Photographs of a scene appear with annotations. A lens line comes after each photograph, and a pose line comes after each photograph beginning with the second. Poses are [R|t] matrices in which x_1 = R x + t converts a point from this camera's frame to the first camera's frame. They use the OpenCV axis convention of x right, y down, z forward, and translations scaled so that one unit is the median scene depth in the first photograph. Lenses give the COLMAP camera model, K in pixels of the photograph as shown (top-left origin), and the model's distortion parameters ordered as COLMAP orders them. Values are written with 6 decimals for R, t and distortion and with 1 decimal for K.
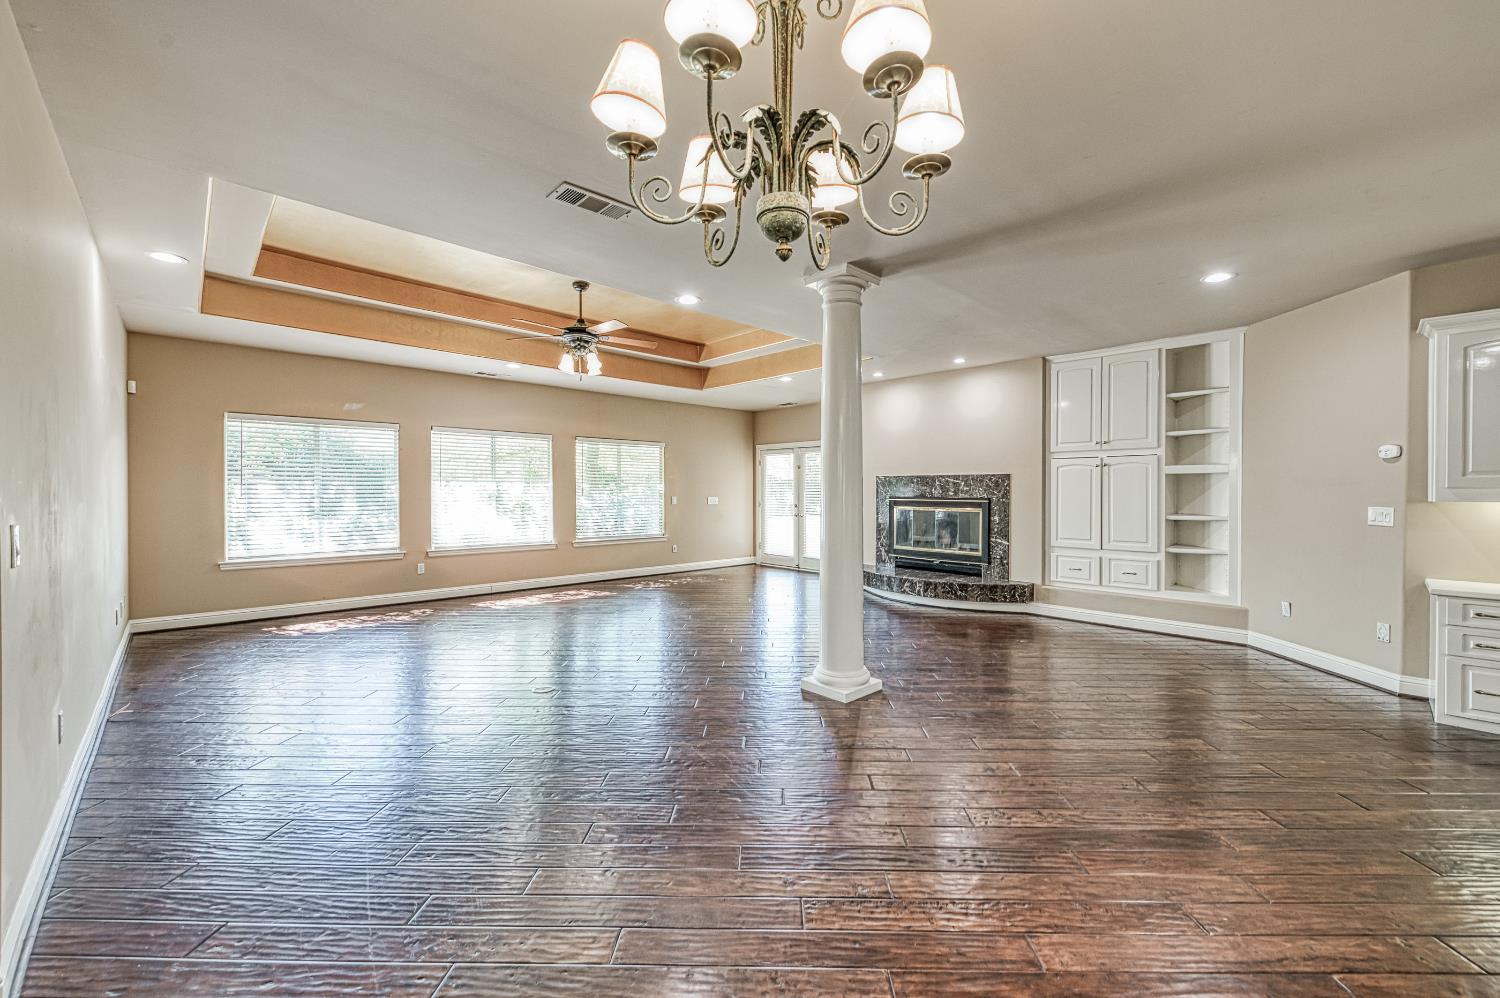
lens RADIAL K [[597.1, 0, 751.2], [0, 597.1, 502.0], [0, 0, 1]] dist [-0.014861, -0.001354]
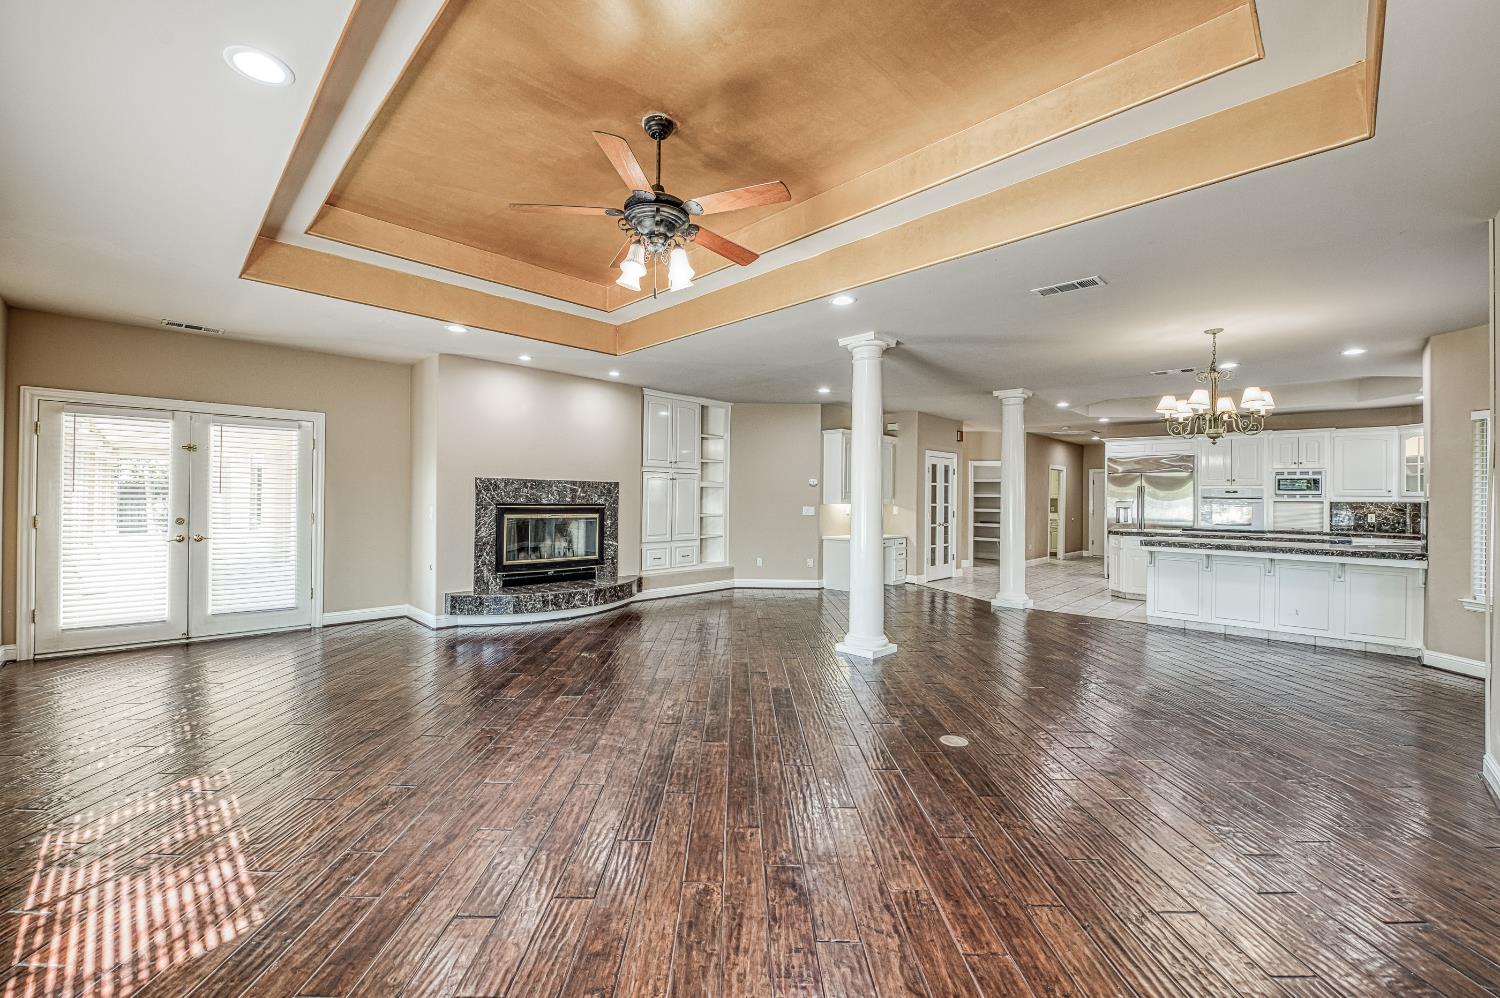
lens RADIAL K [[597.1, 0, 751.9], [0, 597.1, 498.0], [0, 0, 1]] dist [-0.014861, -0.001354]
pose [[-0.035773, -0.001093, 0.999359, -0.679266], [0.009154, 0.999957, 0.001421, -0.015976], [-0.999318, 0.009199, -0.035761, 0.762892]]
